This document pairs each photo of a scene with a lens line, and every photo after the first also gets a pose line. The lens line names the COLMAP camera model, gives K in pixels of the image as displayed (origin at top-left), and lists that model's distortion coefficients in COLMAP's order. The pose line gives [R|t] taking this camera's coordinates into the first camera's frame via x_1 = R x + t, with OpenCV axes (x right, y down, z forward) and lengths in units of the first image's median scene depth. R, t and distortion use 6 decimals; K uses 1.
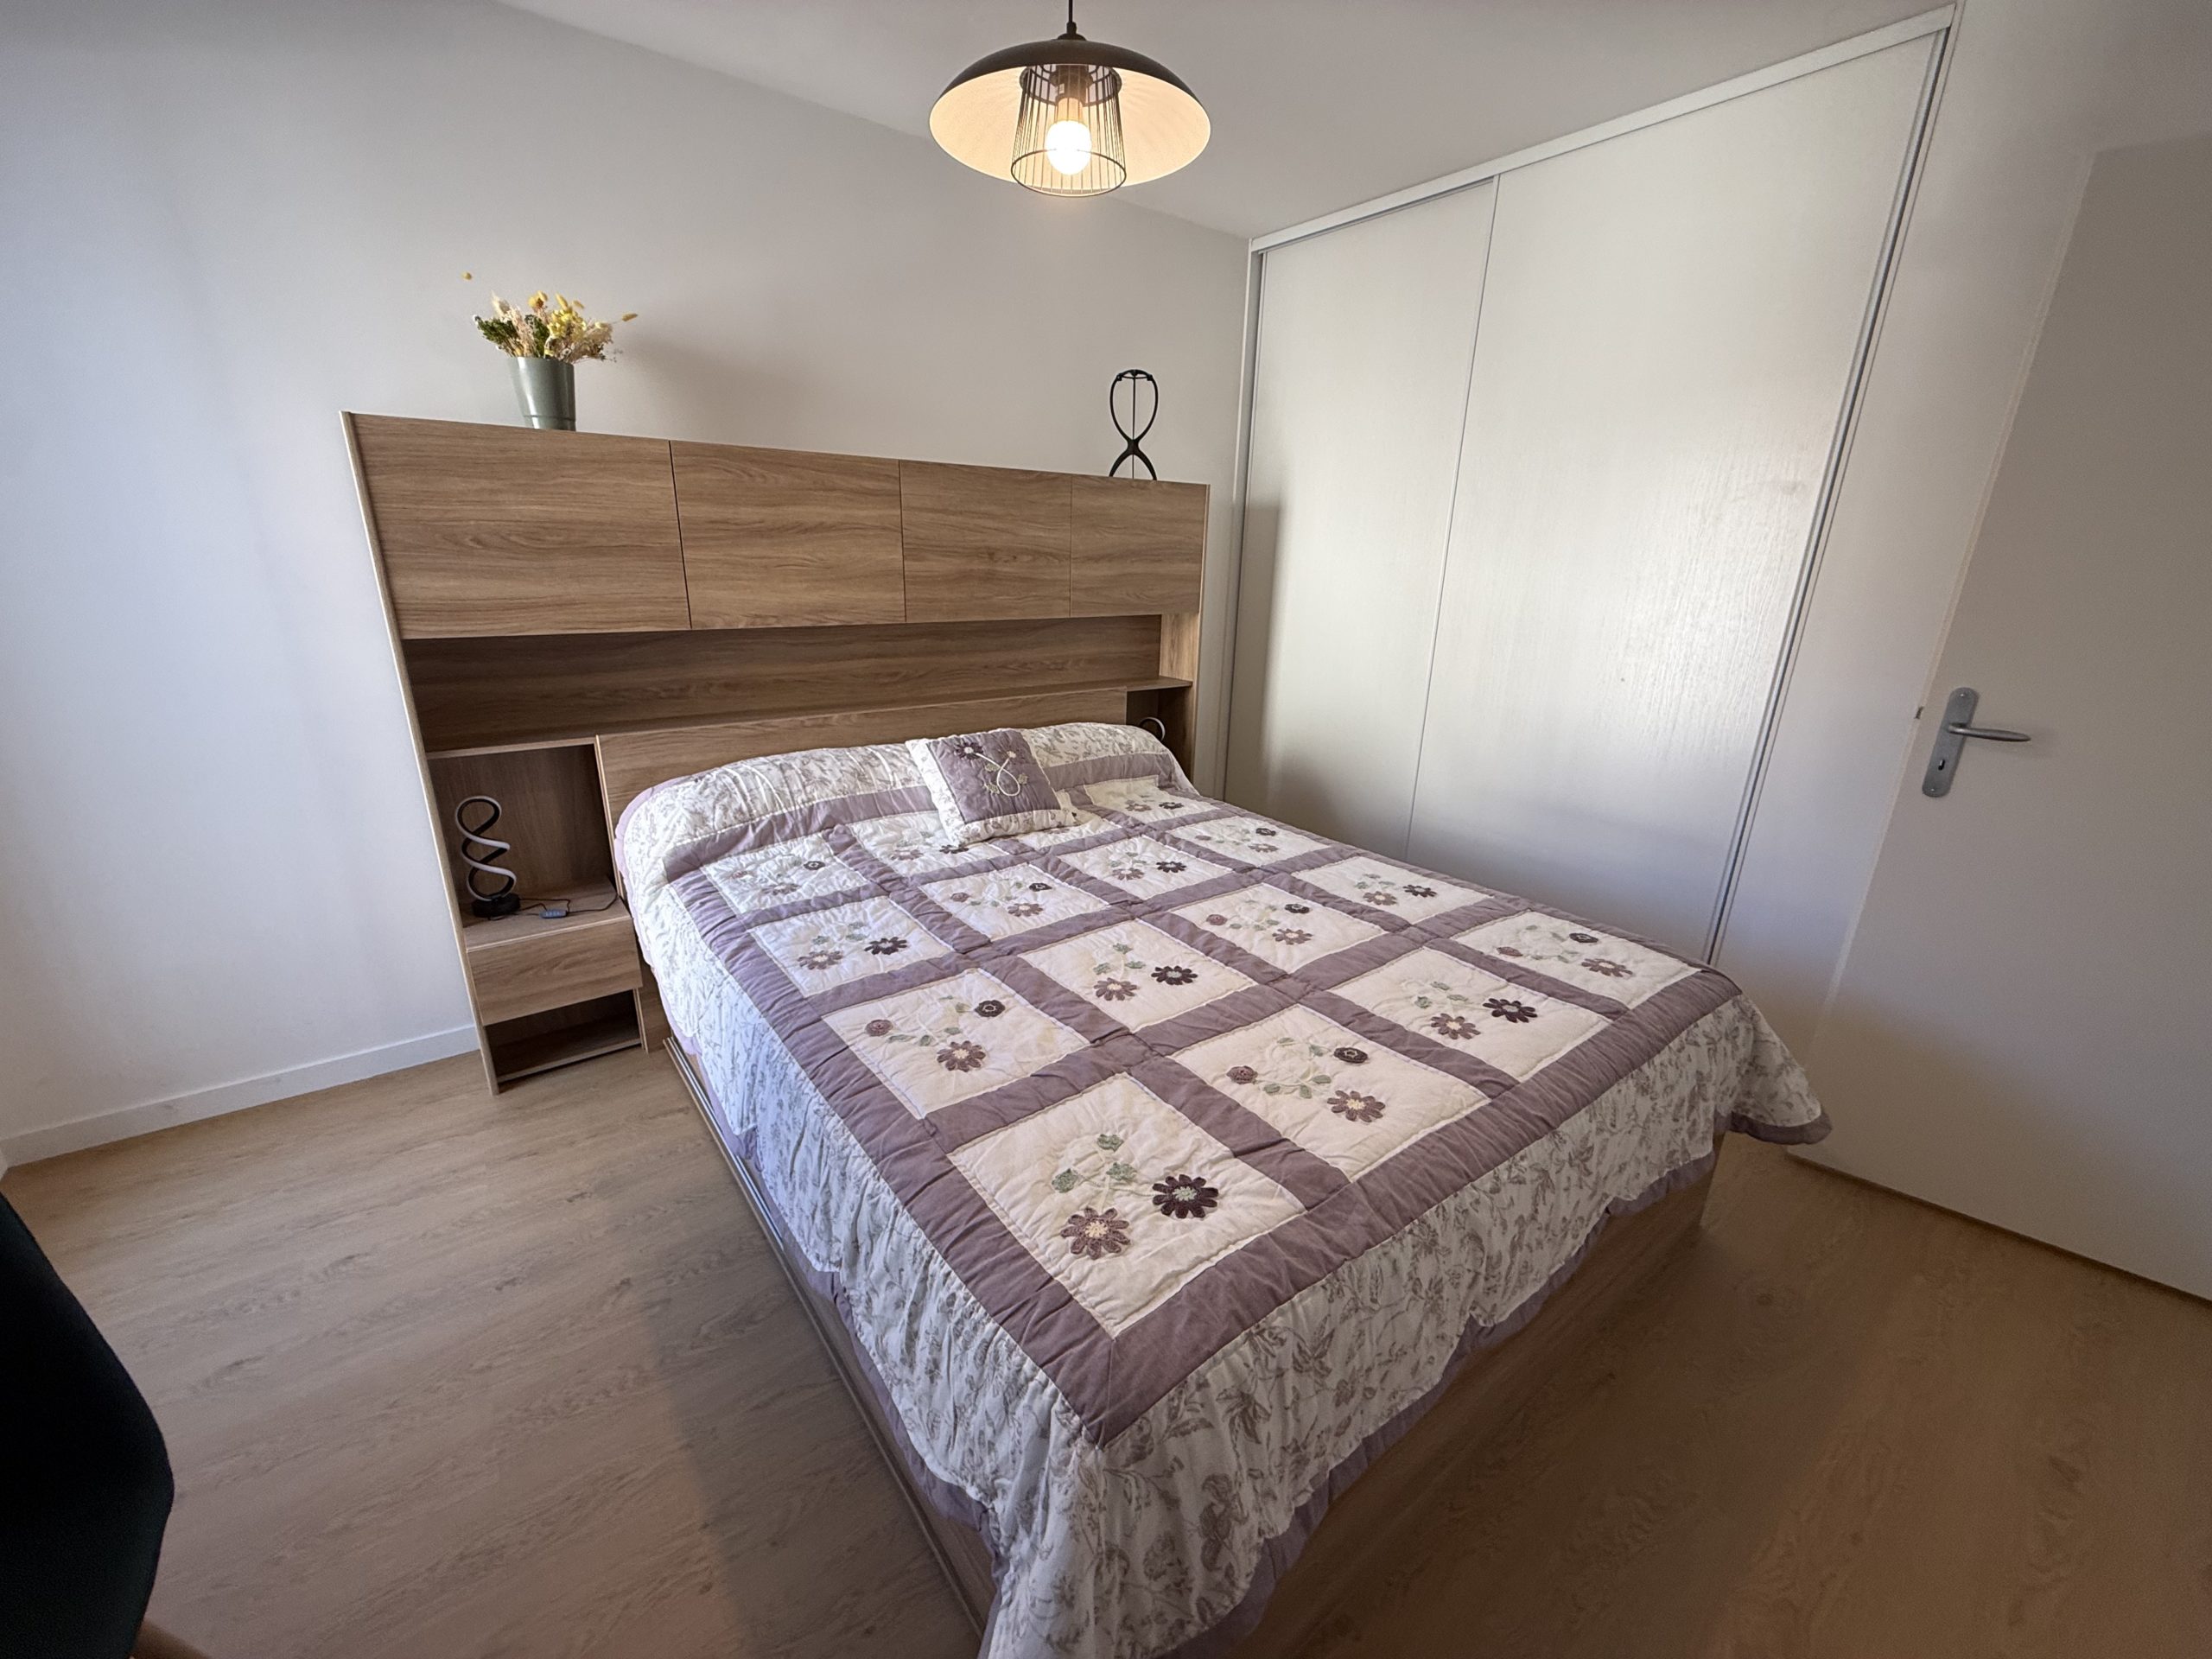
lens RADIAL K [[880.7, 0, 1100.1], [0, 880.7, 834.3], [0, 0, 1]] dist [-0.000494, -0.000296]
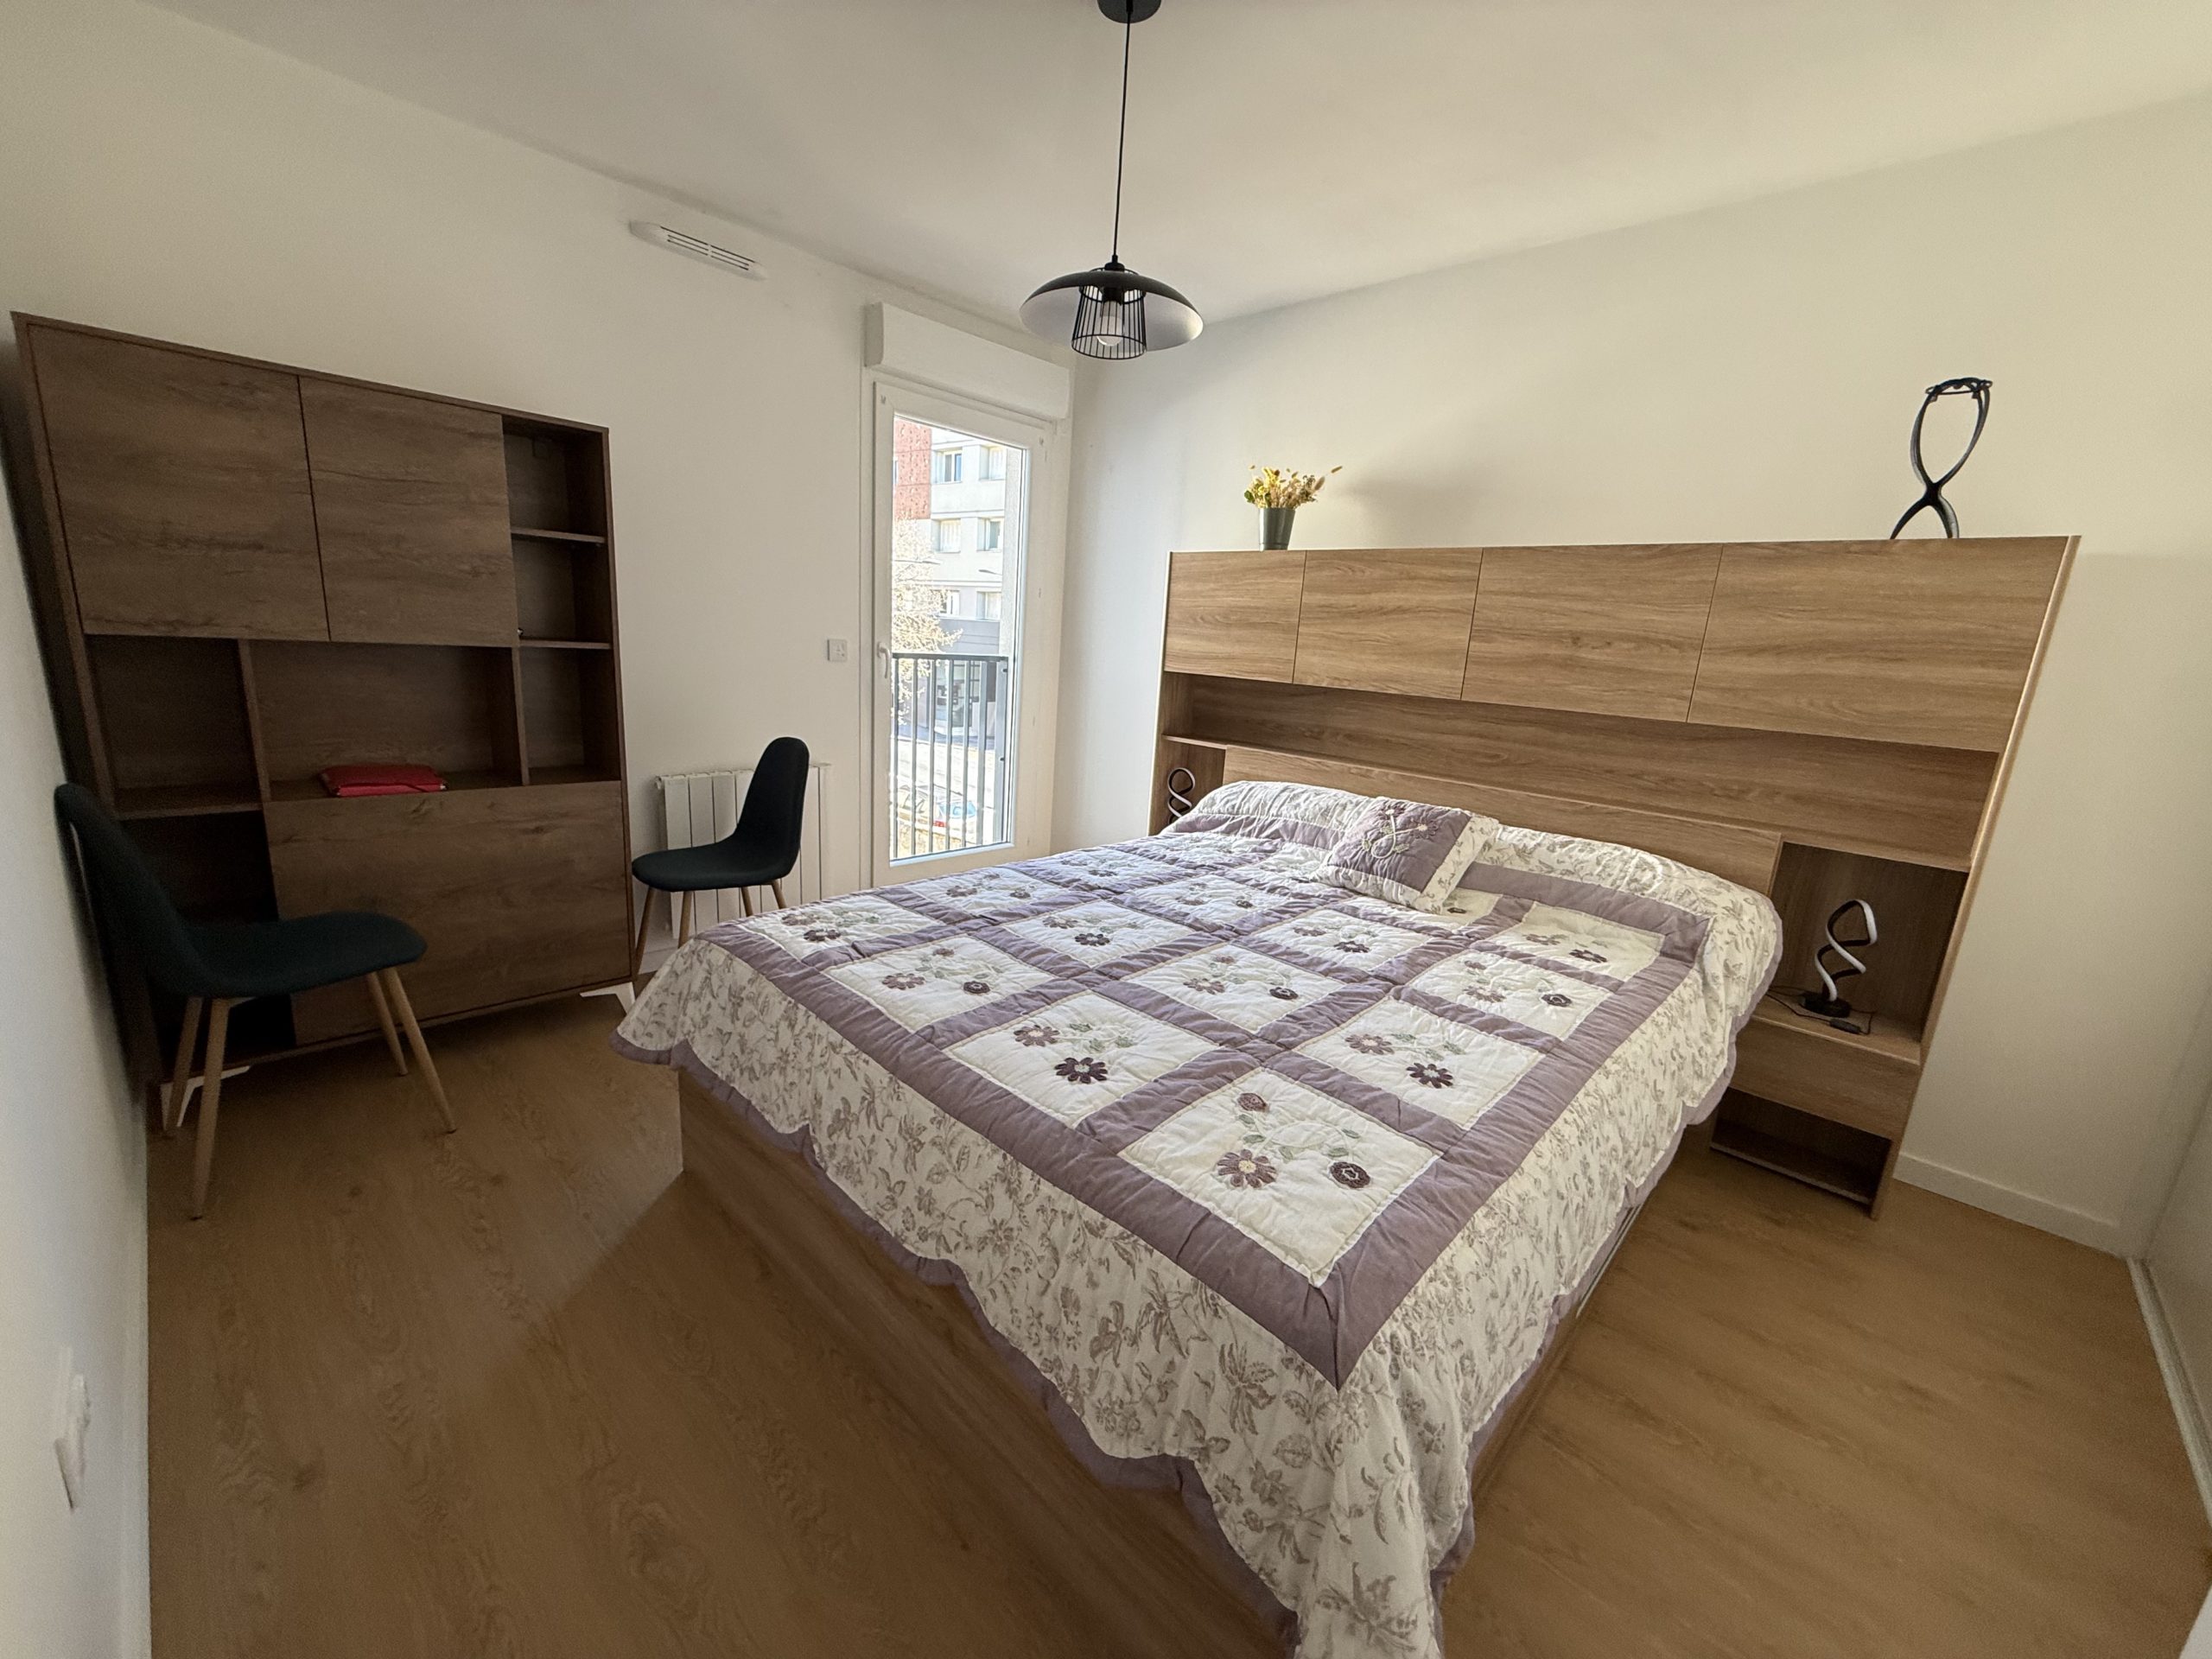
lens RADIAL K [[880.7, 0, 1100.1], [0, 880.7, 834.3], [0, 0, 1]] dist [-0.000494, -0.000296]
pose [[0.155761, 0.209805, -0.965257, 0.821096], [-0.359832, 0.922093, 0.142358, -0.098290], [0.919924, 0.325156, 0.219120, 0.478721]]
